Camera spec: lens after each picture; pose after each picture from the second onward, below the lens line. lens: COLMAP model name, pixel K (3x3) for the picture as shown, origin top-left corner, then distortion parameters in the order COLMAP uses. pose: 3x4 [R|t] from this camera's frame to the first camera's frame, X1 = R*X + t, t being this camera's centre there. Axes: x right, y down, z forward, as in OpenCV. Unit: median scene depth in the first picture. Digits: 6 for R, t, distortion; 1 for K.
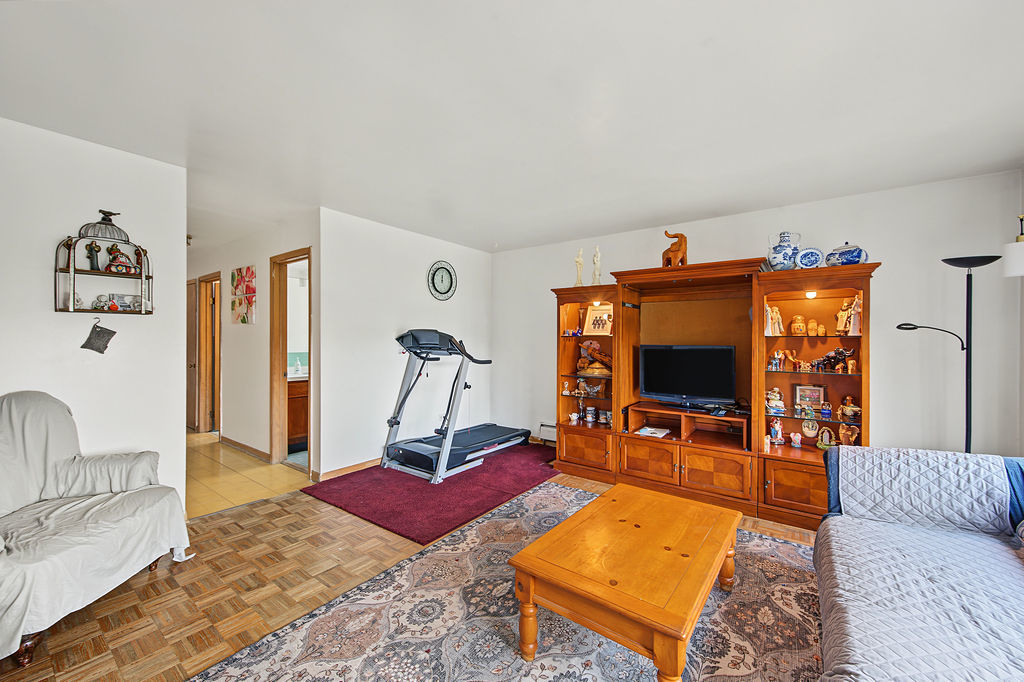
lens RADIAL K [[405.8, 0, 510.7], [0, 405.8, 338.3], [0, 0, 1]] dist [0.001543, -0.000658]
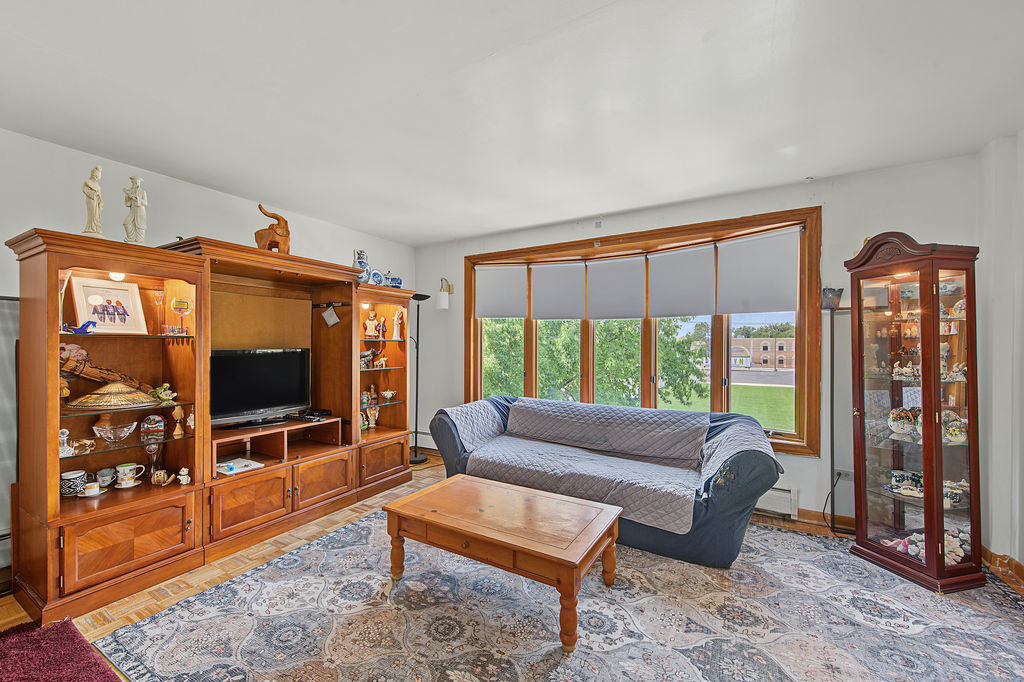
lens RADIAL K [[405.8, 0, 511.8], [0, 405.8, 343.3], [0, 0, 1]] dist [0.001543, -0.000658]
pose [[-0.121779, -0.001650, 0.992556, -0.475603], [-0.005185, 0.999986, 0.001026, 0.002378], [-0.992544, -0.005022, -0.121785, 0.625739]]
